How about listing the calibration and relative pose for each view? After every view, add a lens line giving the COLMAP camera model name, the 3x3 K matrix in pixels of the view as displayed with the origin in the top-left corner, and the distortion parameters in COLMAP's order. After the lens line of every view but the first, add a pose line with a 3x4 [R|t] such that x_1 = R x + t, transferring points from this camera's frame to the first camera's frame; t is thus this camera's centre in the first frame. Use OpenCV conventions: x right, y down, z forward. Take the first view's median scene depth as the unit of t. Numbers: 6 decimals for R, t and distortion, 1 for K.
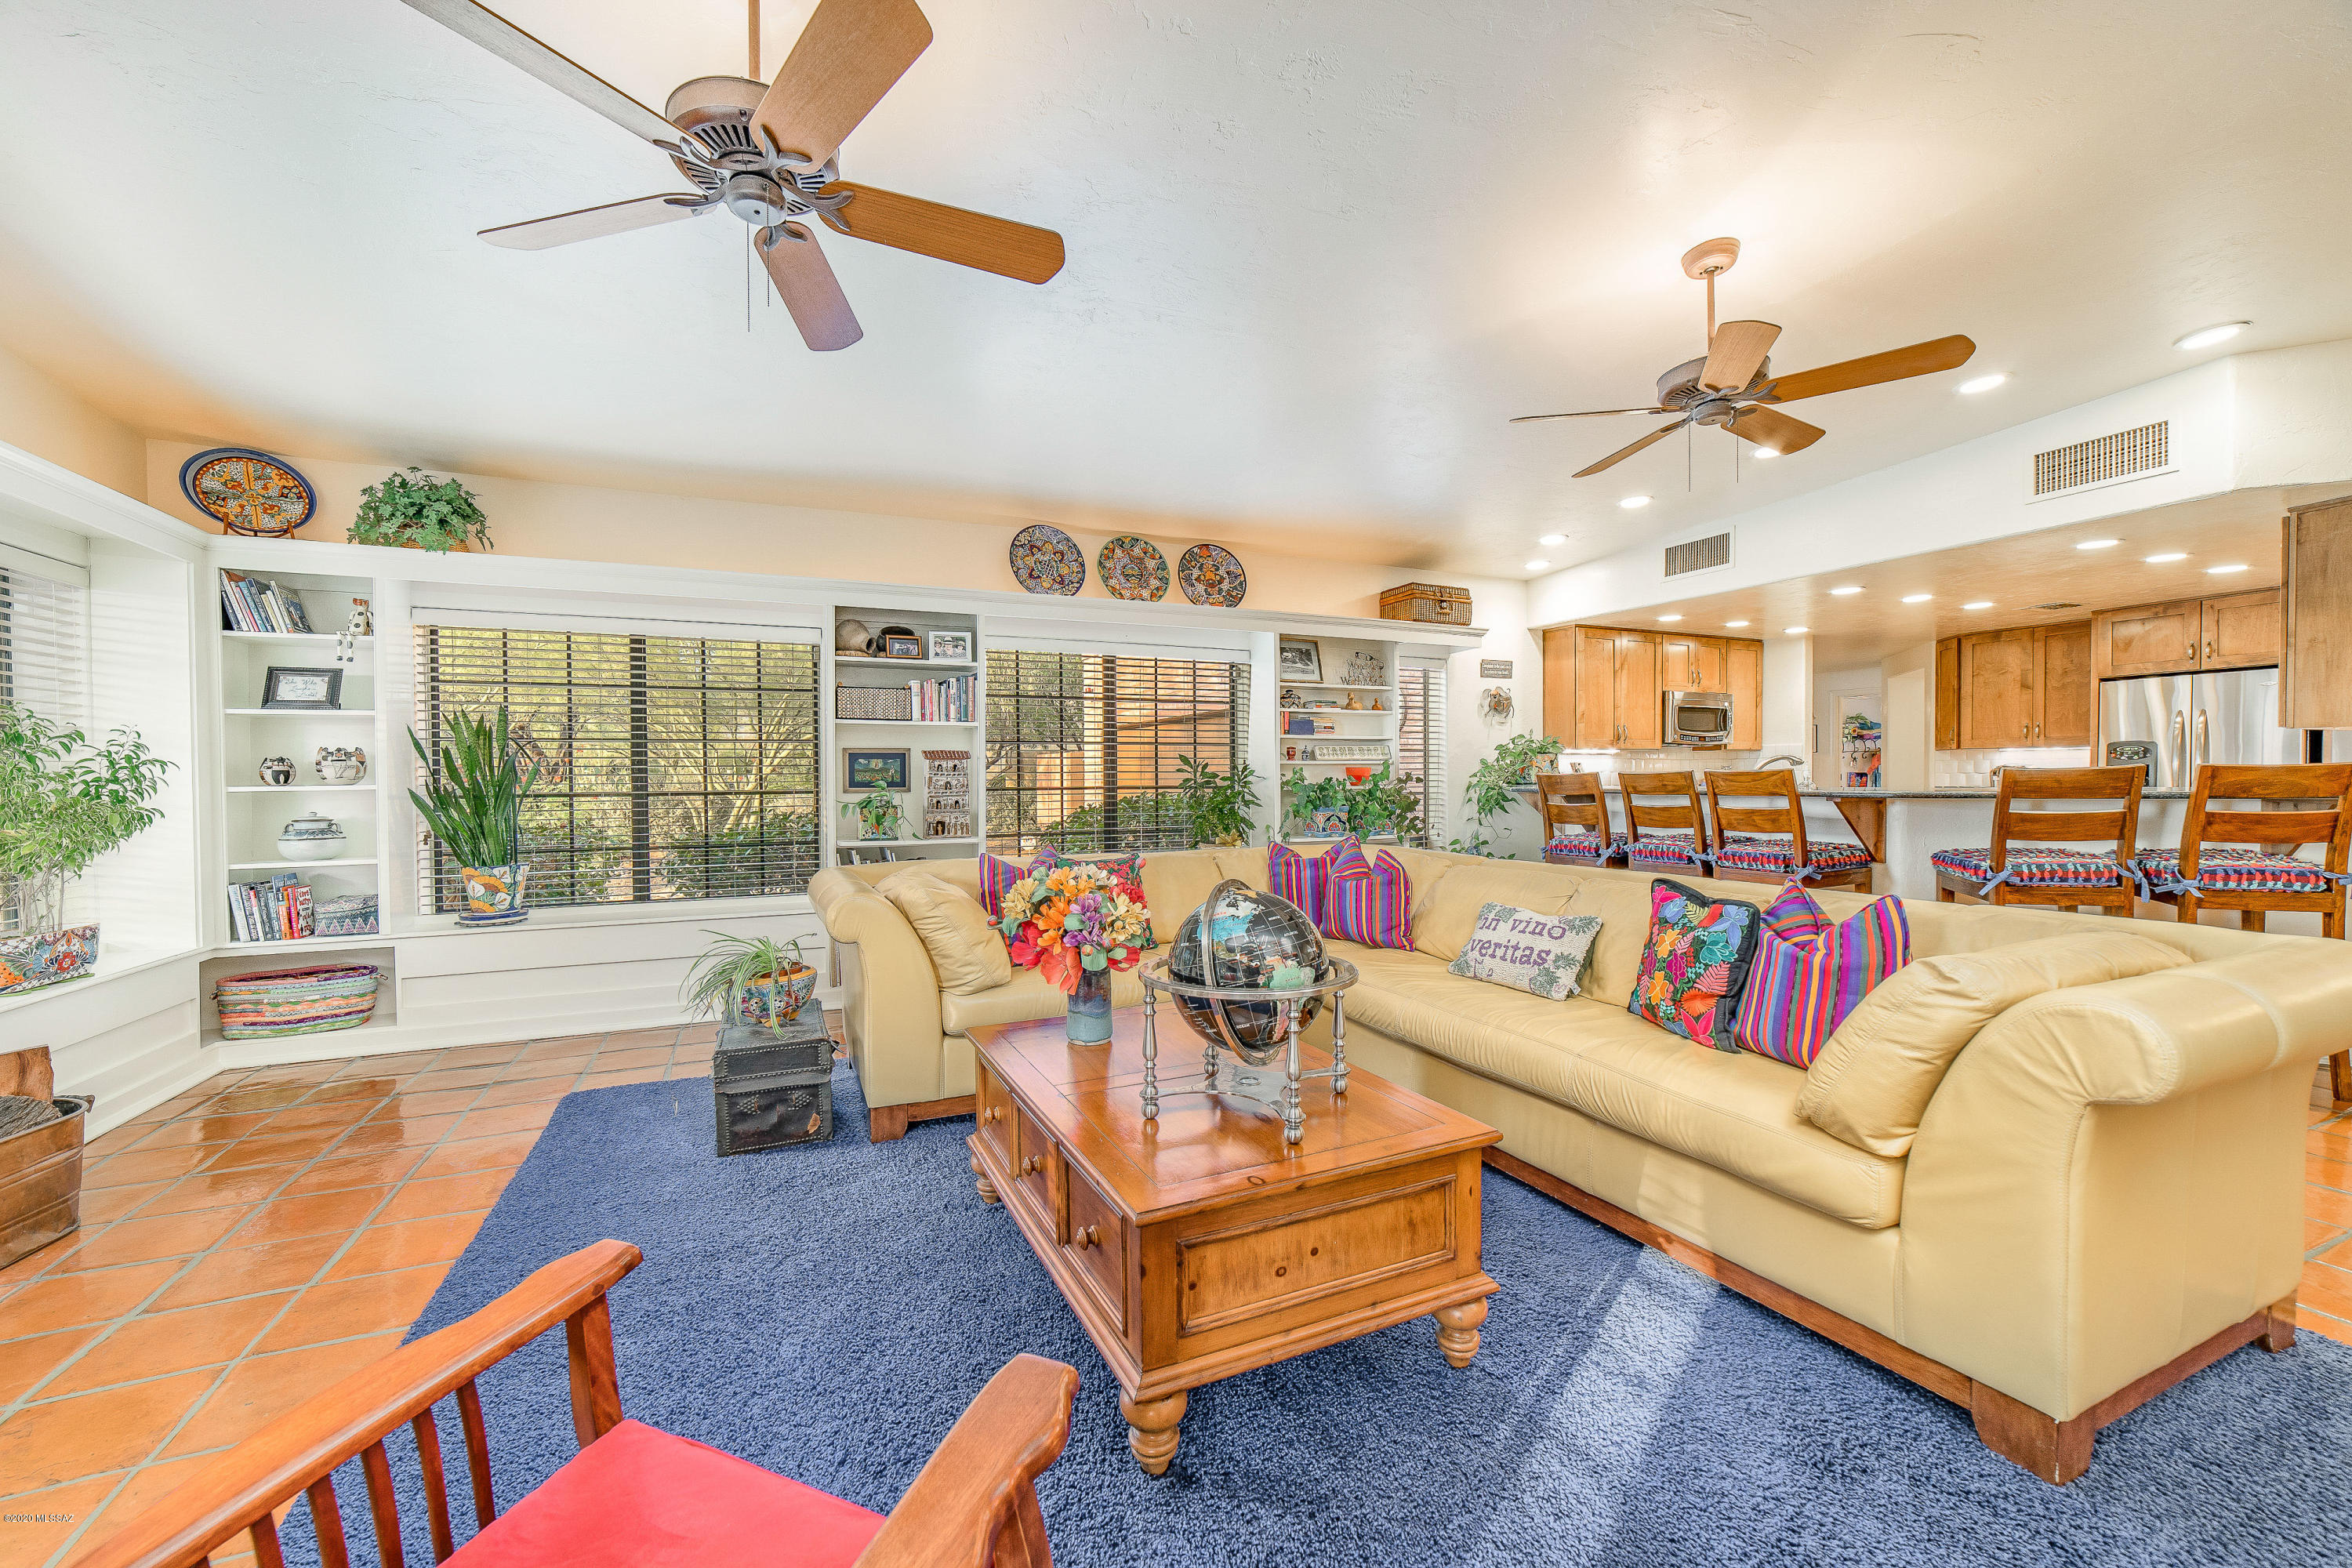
lens RADIAL K [[933.0, 0, 1144.1], [0, 933.0, 798.3], [0, 0, 1]] dist [-0.021378, 0.007718]
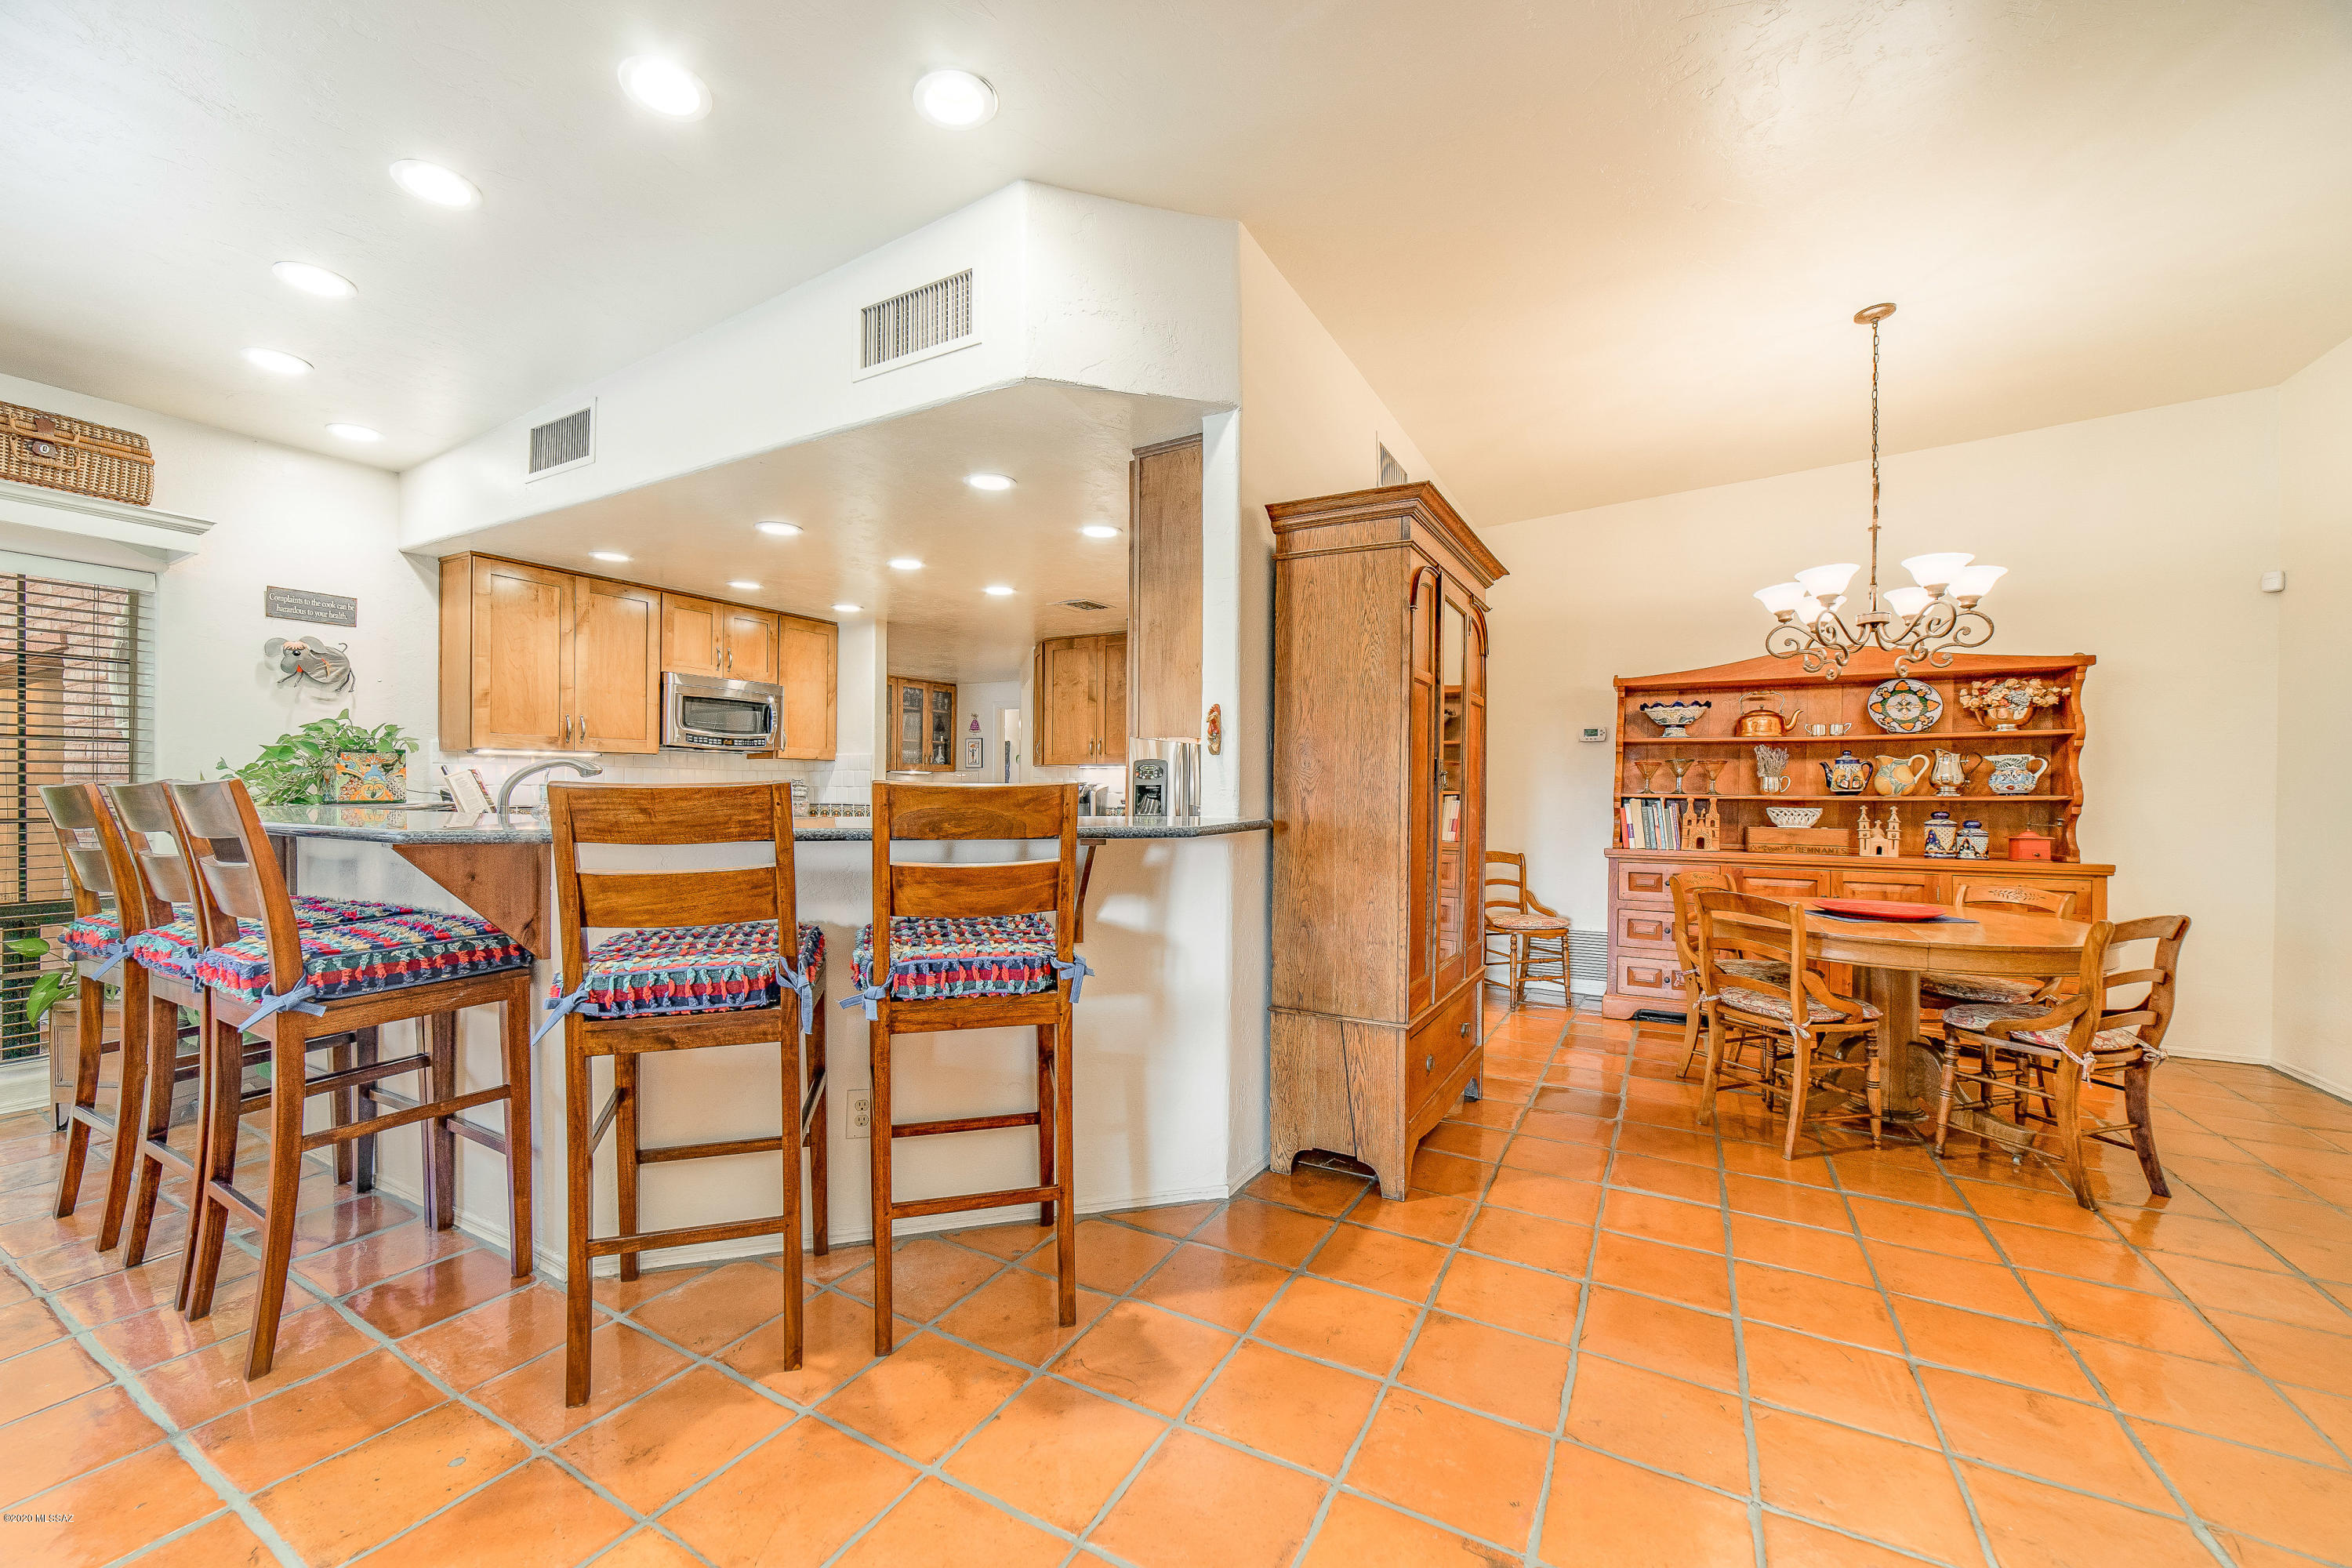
lens RADIAL K [[933.0, 0, 1144.1], [0, 933.0, 798.3], [0, 0, 1]] dist [-0.021378, 0.007718]
pose [[0.809624, 0.007876, 0.586895, 0.493000], [-0.000232, 0.999914, -0.013098, -0.010155], [-0.586948, 0.010468, 0.809557, 0.230221]]
